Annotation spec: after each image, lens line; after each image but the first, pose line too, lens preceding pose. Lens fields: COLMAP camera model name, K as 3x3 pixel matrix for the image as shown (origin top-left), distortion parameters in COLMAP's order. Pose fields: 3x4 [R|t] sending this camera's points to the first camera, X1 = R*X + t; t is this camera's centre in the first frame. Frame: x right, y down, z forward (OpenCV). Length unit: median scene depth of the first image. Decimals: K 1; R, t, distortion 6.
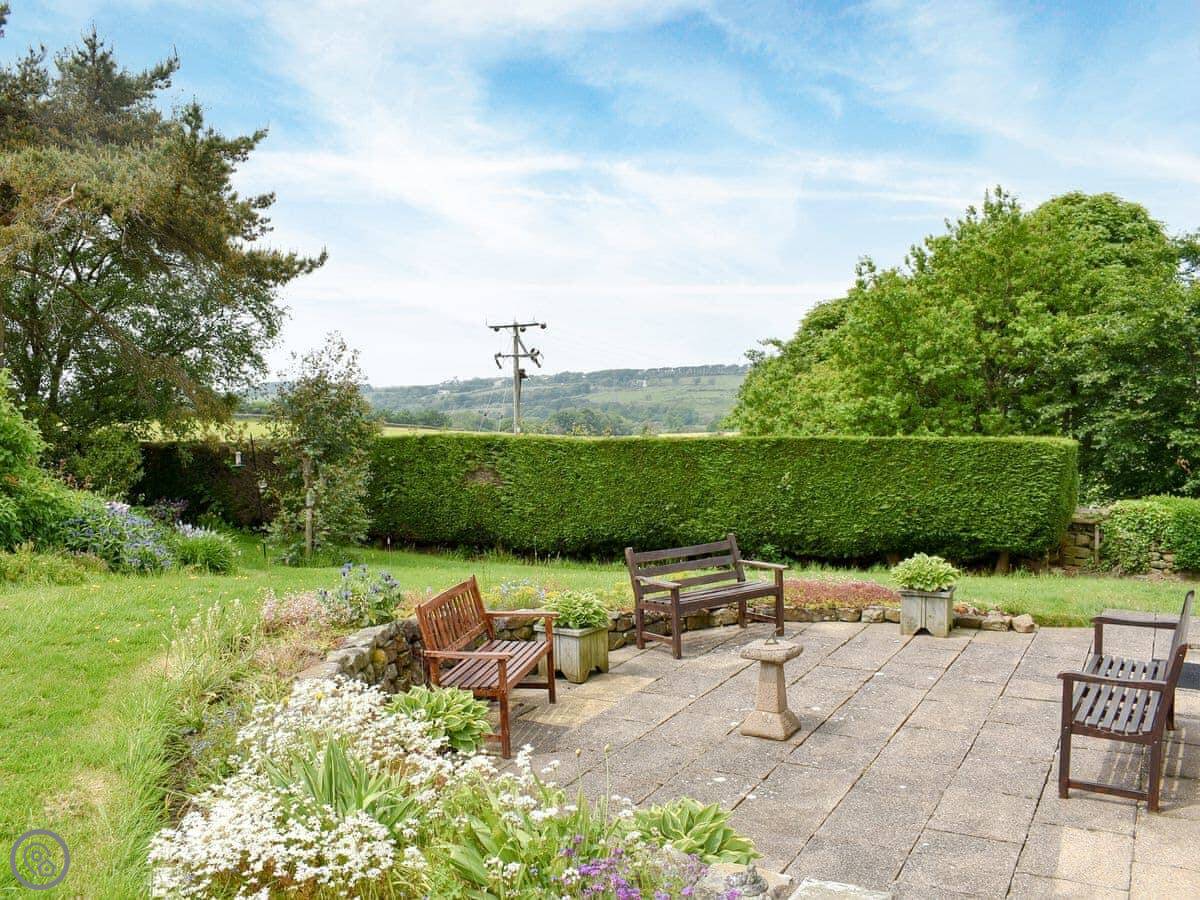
lens RADIAL K [[1066.9, 0, 595.3], [0, 1066.9, 424.3], [0, 0, 1]] dist [-0.068671, -0.009858]
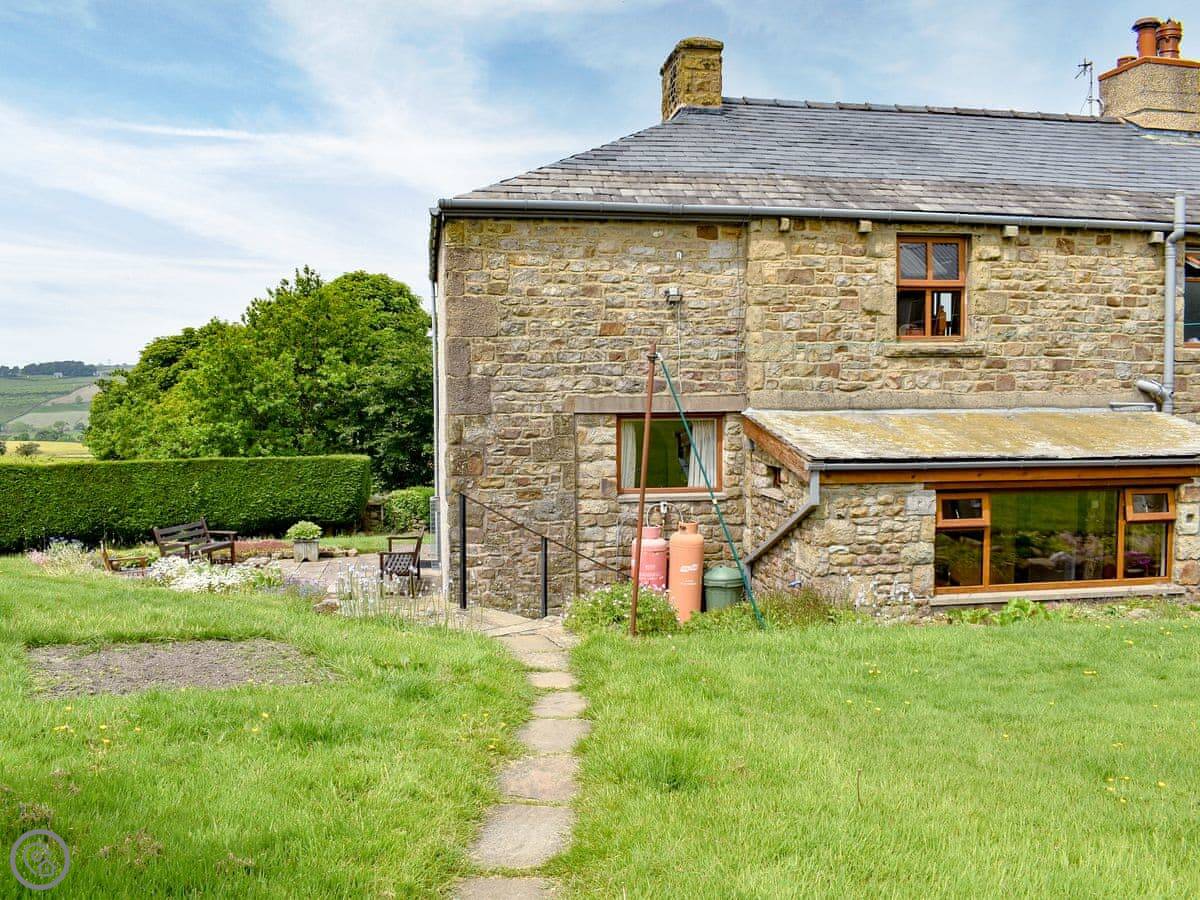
lens RADIAL K [[1066.9, 0, 595.3], [0, 1066.9, 424.3], [0, 0, 1]] dist [-0.068671, -0.009858]
pose [[0.791618, -0.012154, 0.610896, -0.183606], [0.013261, 0.999908, 0.002711, -0.022027], [-0.610873, 0.005955, 0.791706, -0.353549]]
